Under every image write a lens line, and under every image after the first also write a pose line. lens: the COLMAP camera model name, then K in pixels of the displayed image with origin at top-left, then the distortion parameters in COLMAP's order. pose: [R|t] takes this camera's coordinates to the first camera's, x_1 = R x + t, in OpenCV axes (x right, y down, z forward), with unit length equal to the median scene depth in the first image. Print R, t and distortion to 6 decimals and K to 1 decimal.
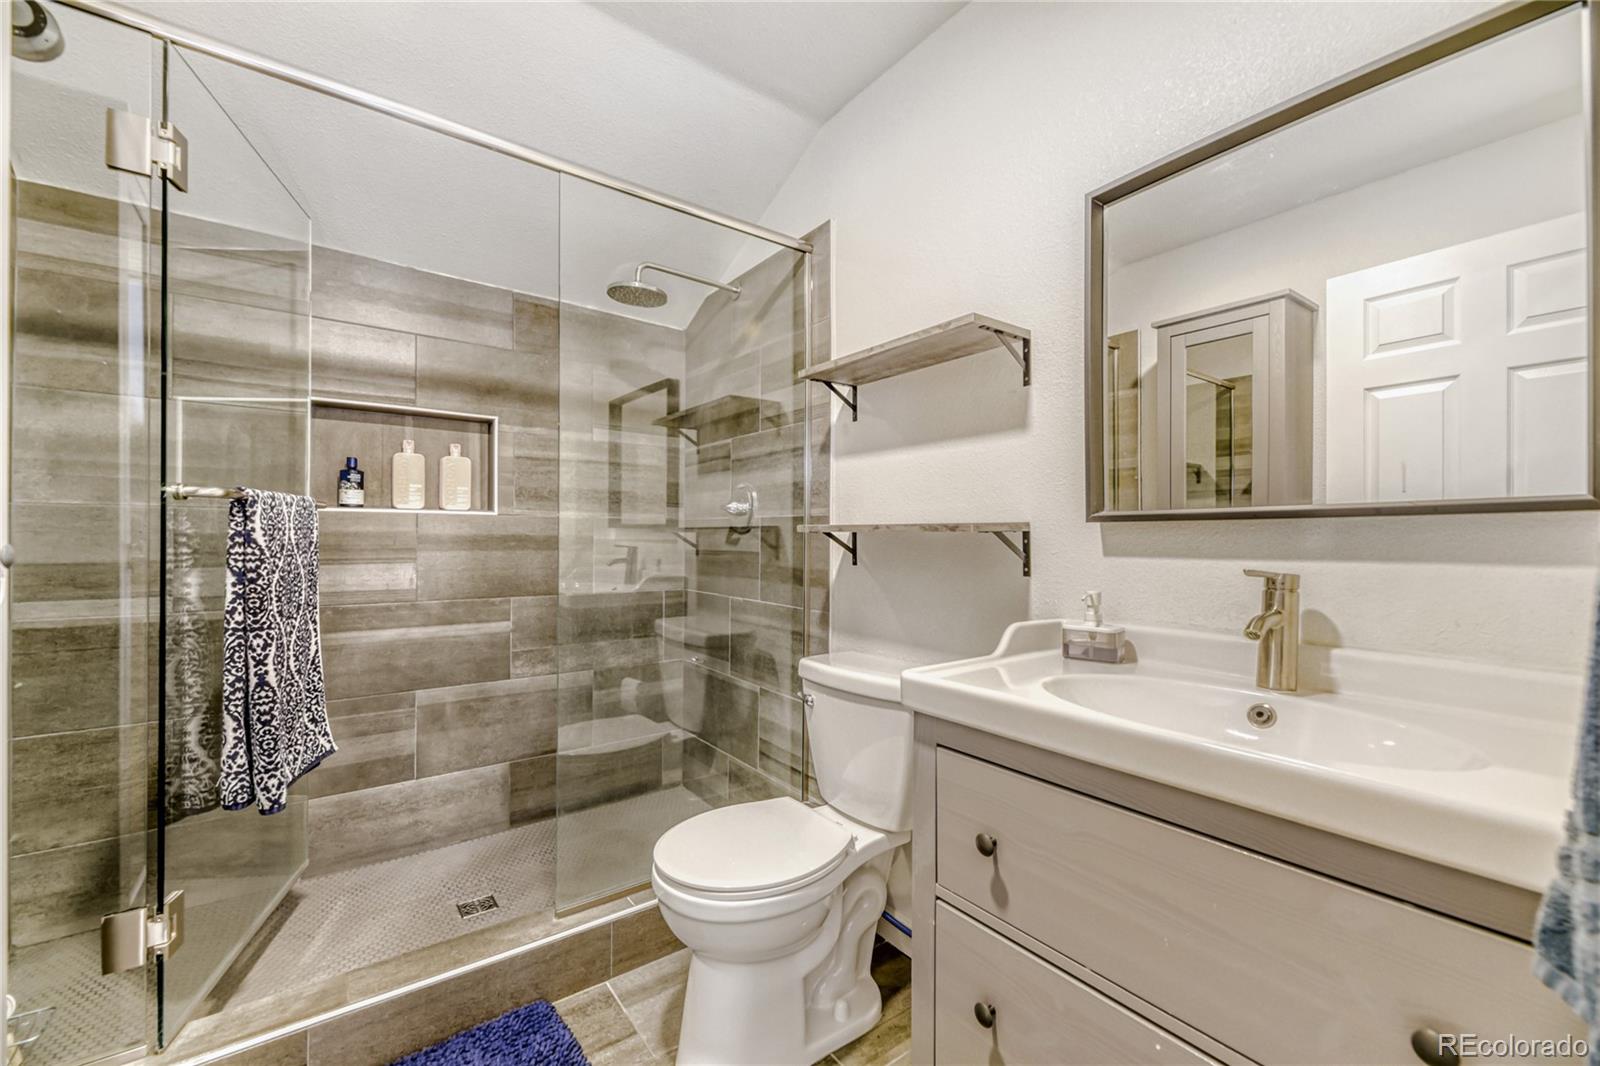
lens RADIAL K [[656.2, 0, 804.9], [0, 656.2, 536.7], [0, 0, 1]] dist [0.007380, -0.001991]
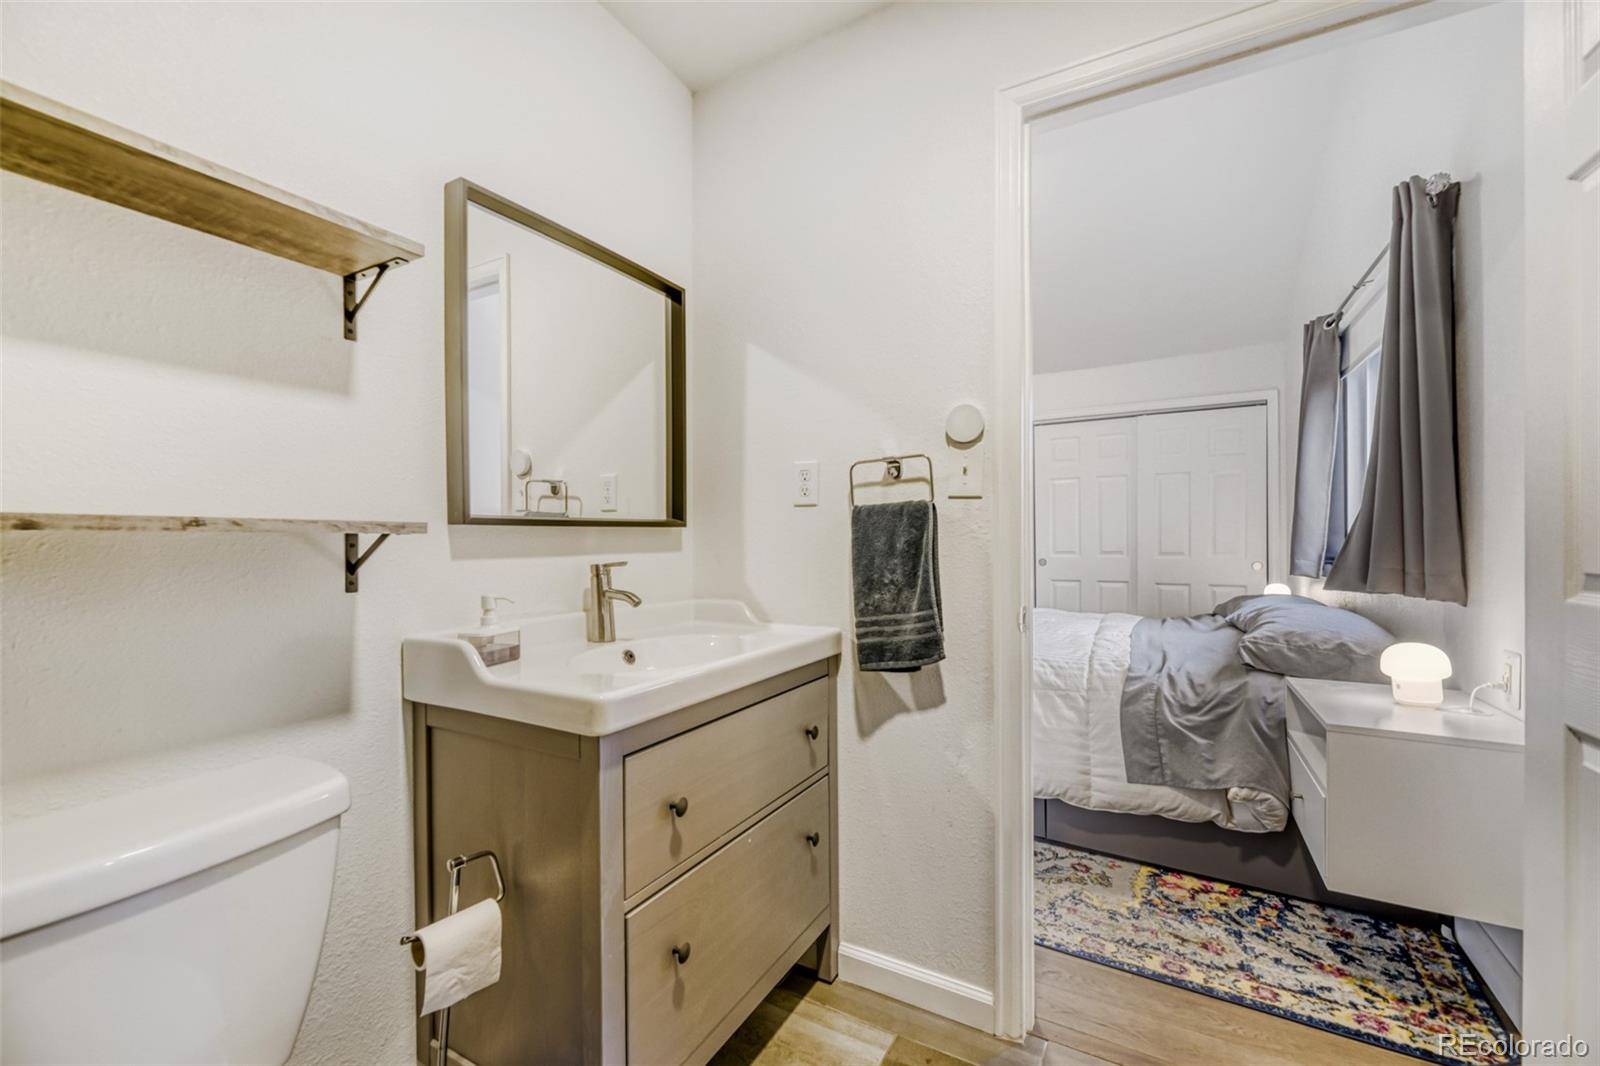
lens RADIAL K [[656.2, 0, 802.3], [0, 656.2, 534.0], [0, 0, 1]] dist [0.007380, -0.001991]
pose [[-0.410148, -0.001193, 0.912018, -0.569934], [-0.001052, 0.999999, 0.000835, -0.007708], [-0.912018, -0.000617, -0.410149, 0.843601]]
